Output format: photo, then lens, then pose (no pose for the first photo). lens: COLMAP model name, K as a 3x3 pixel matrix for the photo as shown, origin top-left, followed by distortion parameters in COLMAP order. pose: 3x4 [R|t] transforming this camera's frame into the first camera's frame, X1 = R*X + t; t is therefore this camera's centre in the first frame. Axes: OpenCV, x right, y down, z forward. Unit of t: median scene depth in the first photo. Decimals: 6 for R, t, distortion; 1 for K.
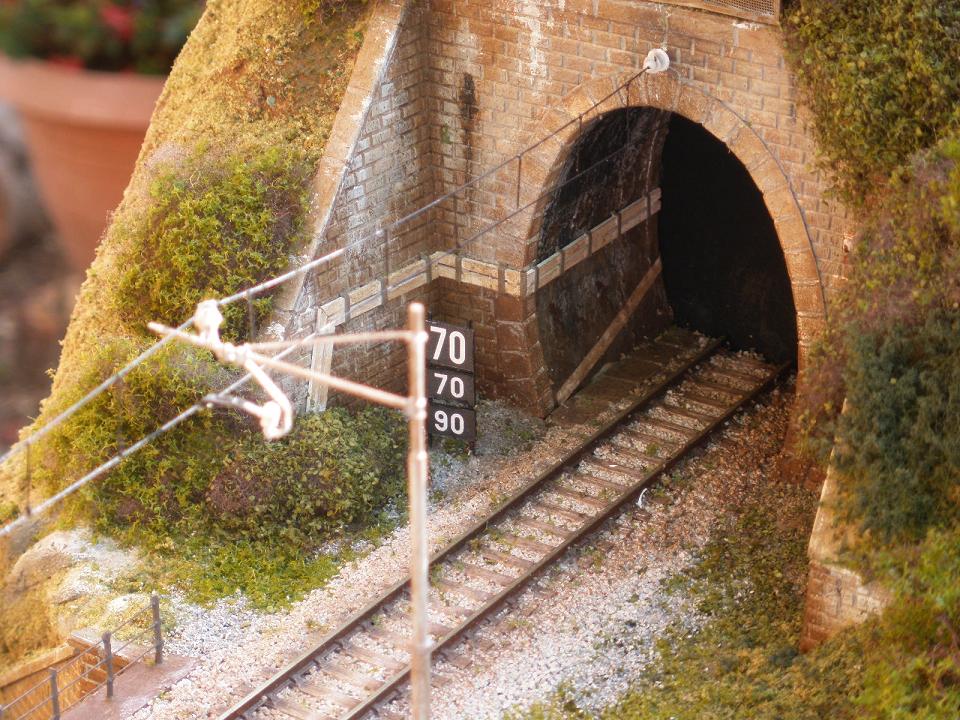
lens RADIAL K [[2844.7, 0, 480.0], [0, 2844.7, 360.0], [0, 0, 1]] dist [-0.023151, -0.441859]
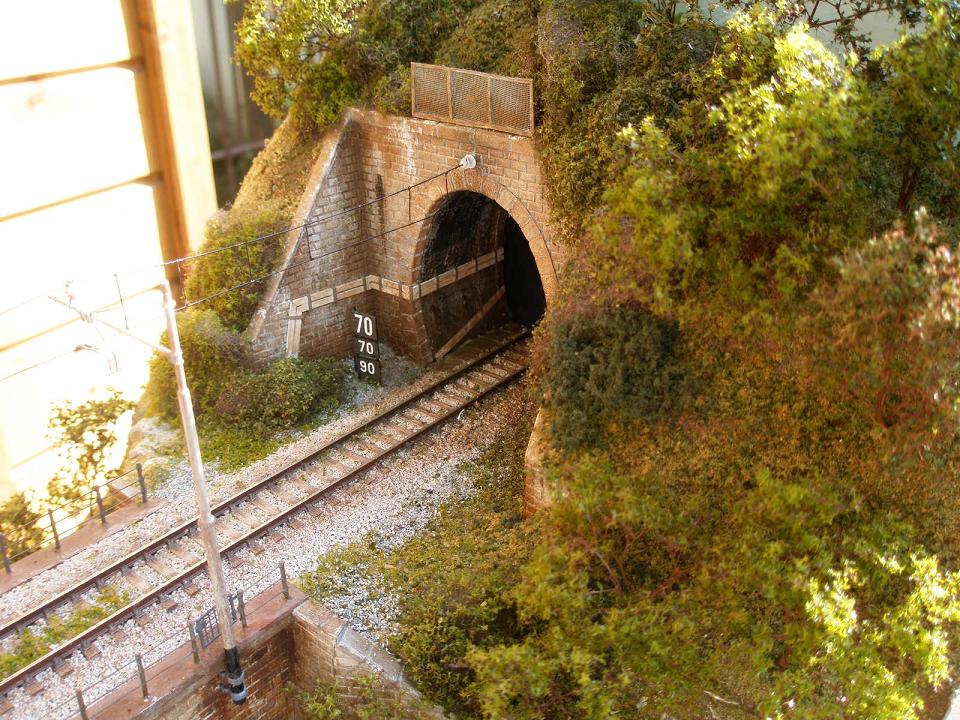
lens RADIAL K [[918.8, 0, 480.0], [0, 918.8, 360.0], [0, 0, 1]] dist [0.001017, -0.007896]
pose [[0.993431, 0.041534, -0.106630, 0.129979], [-0.039643, 0.999018, 0.019790, 0.002733], [0.107347, -0.015433, 0.994102, 0.439595]]
